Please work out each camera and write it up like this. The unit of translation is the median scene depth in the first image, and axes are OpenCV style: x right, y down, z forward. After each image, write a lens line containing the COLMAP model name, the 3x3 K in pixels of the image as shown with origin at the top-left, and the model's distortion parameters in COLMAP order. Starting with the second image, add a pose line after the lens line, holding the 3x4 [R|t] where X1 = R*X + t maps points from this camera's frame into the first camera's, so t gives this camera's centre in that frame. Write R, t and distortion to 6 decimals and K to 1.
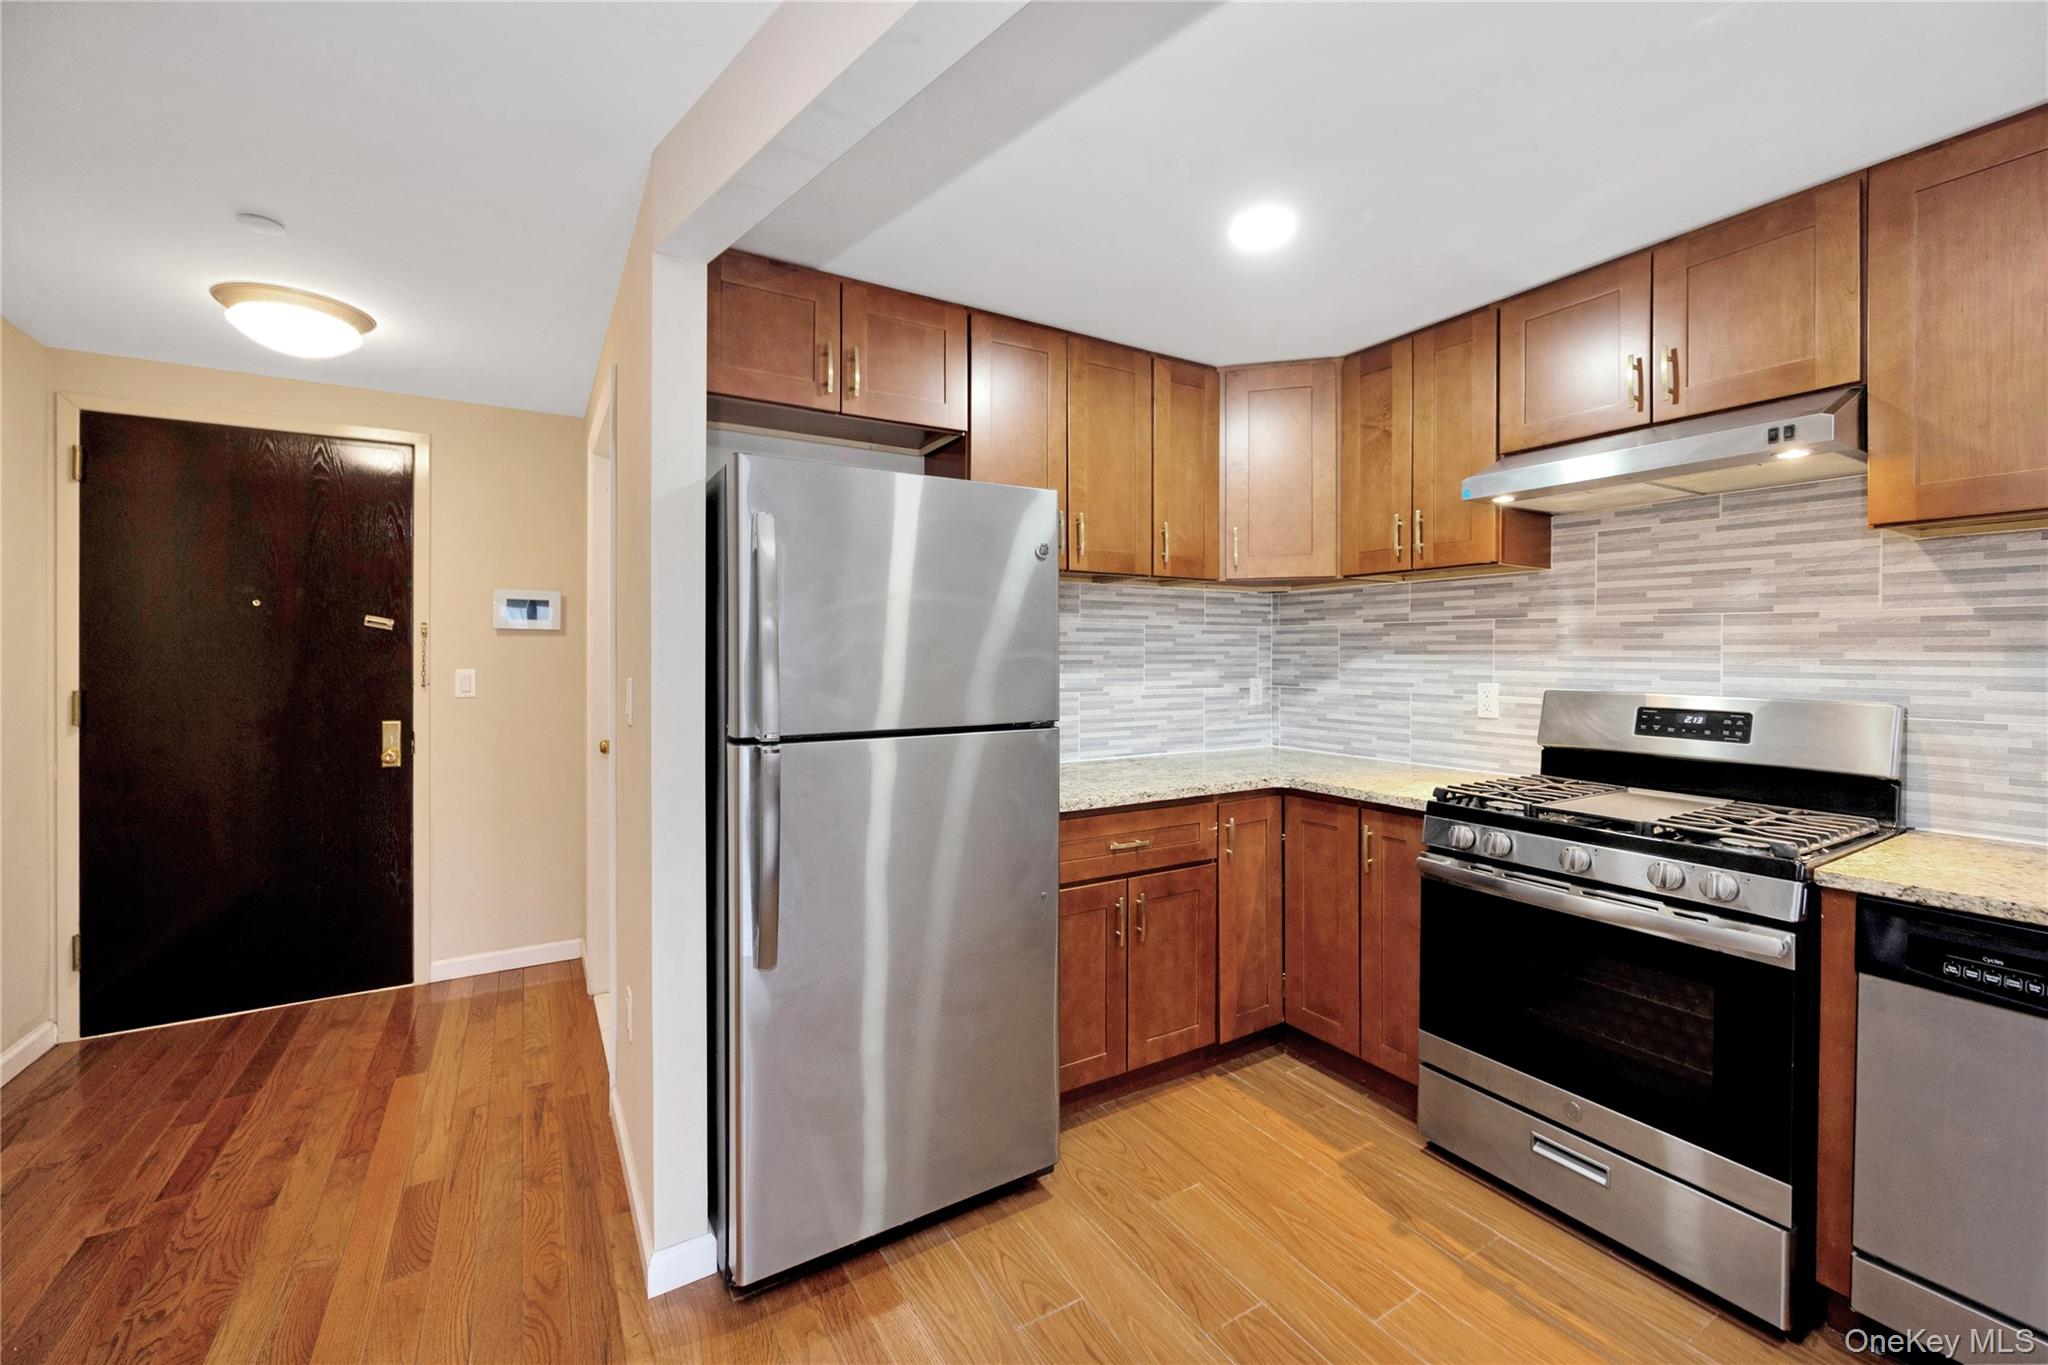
lens RADIAL K [[827.6, 0, 1030.7], [0, 827.6, 644.5], [0, 0, 1]] dist [-0.001980, -0.000287]
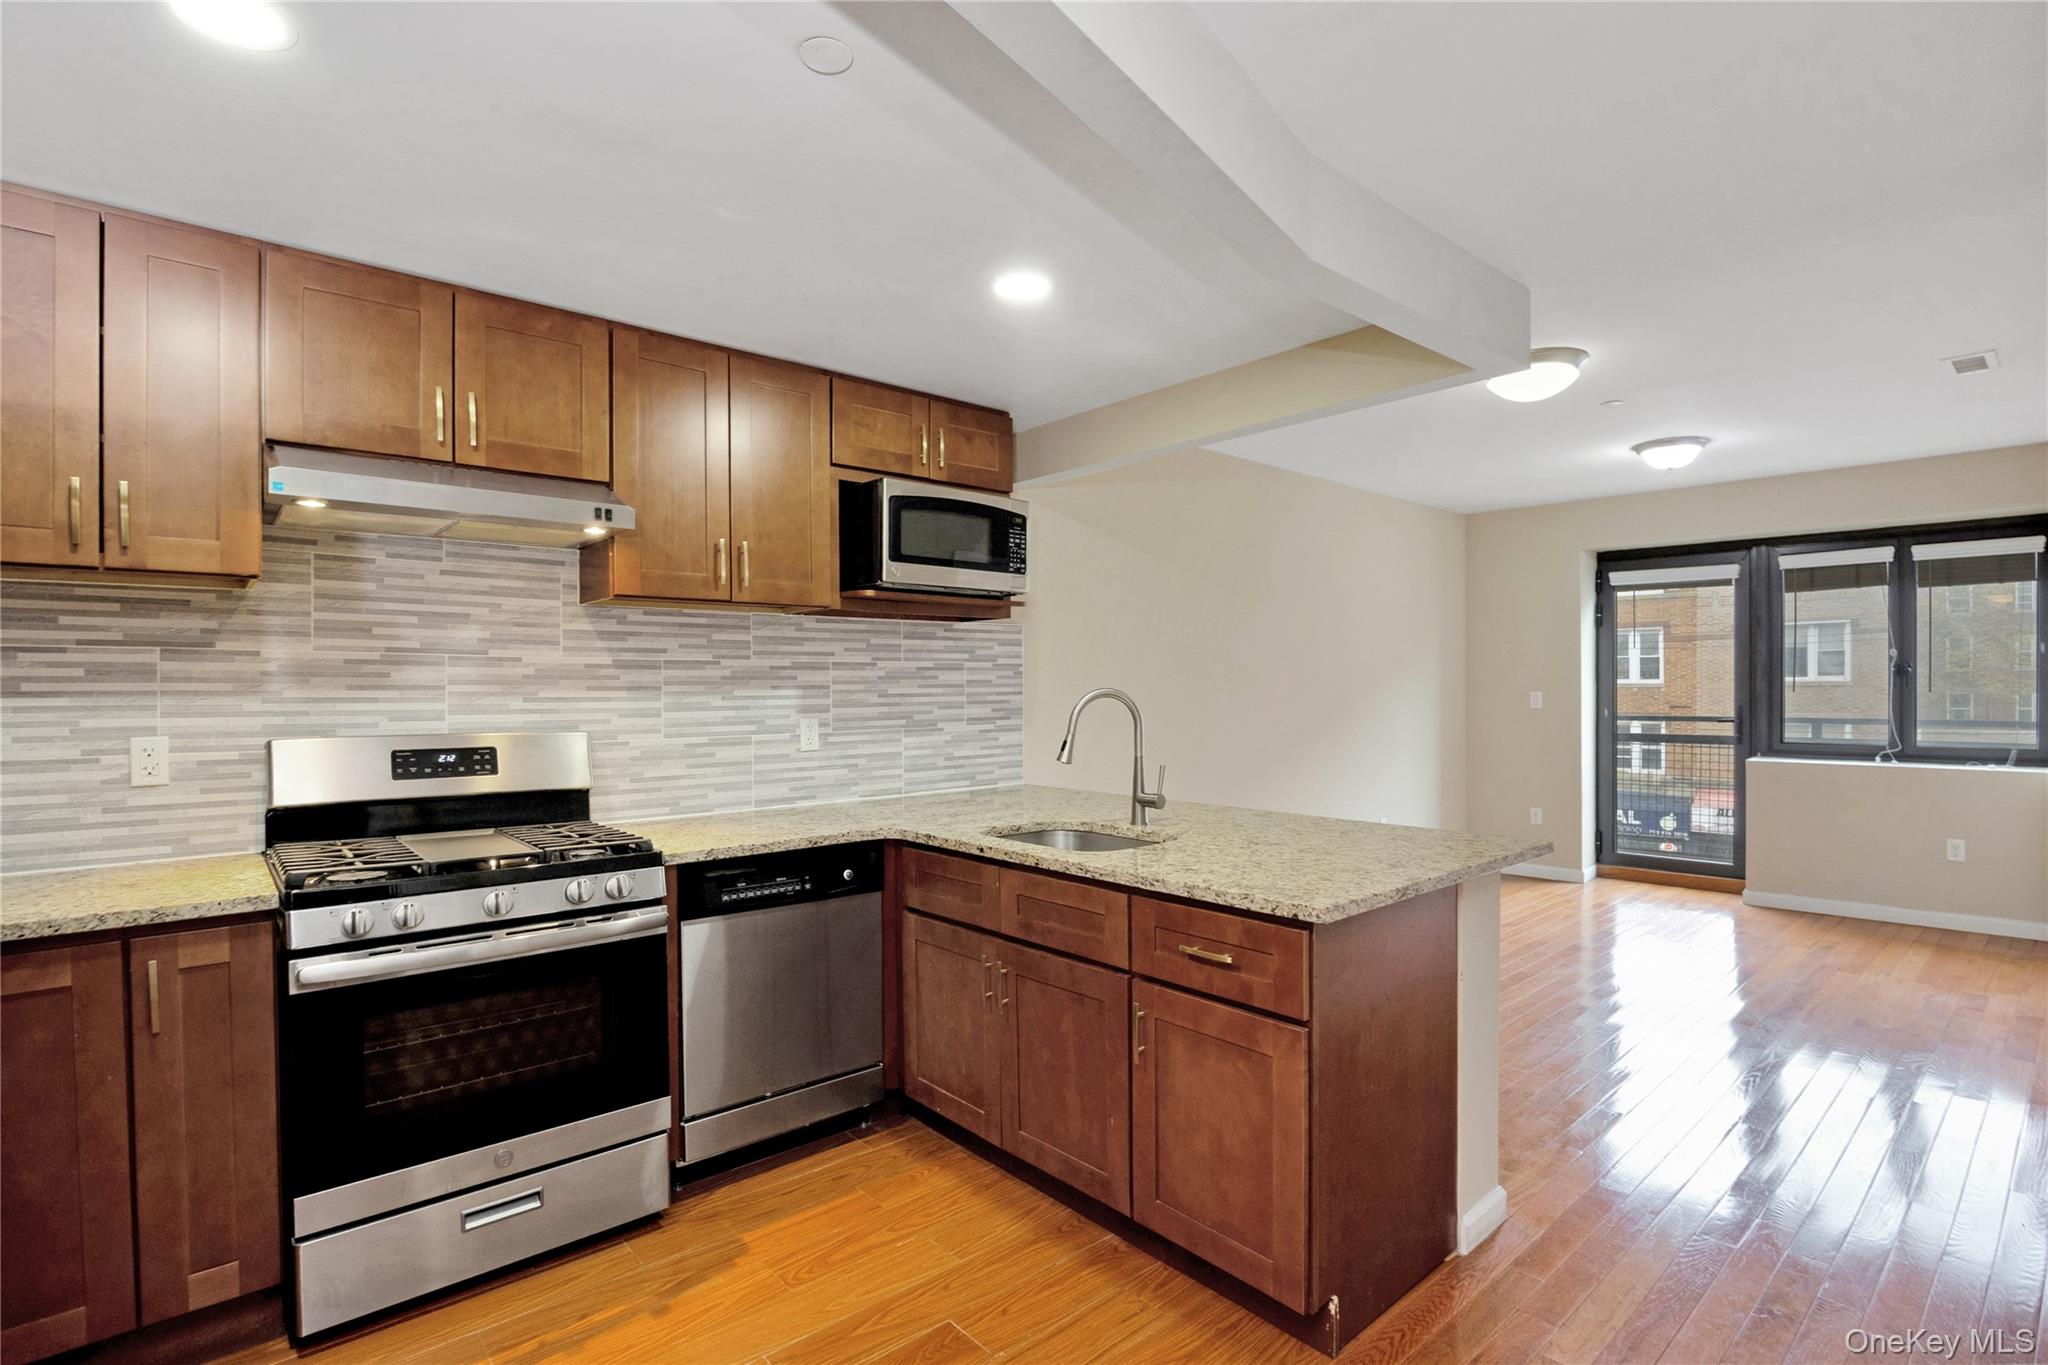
lens RADIAL K [[978.4, 0, 1024.0], [0, 978.4, 682.5], [0, 0, 1]] dist [-0.003756, -0.000772]
pose [[-0.165146, 0.005258, 0.986255, -0.483376], [-0.005327, 0.999966, -0.006223, 0.001219], [-0.986255, -0.006281, -0.165112, 0.474001]]
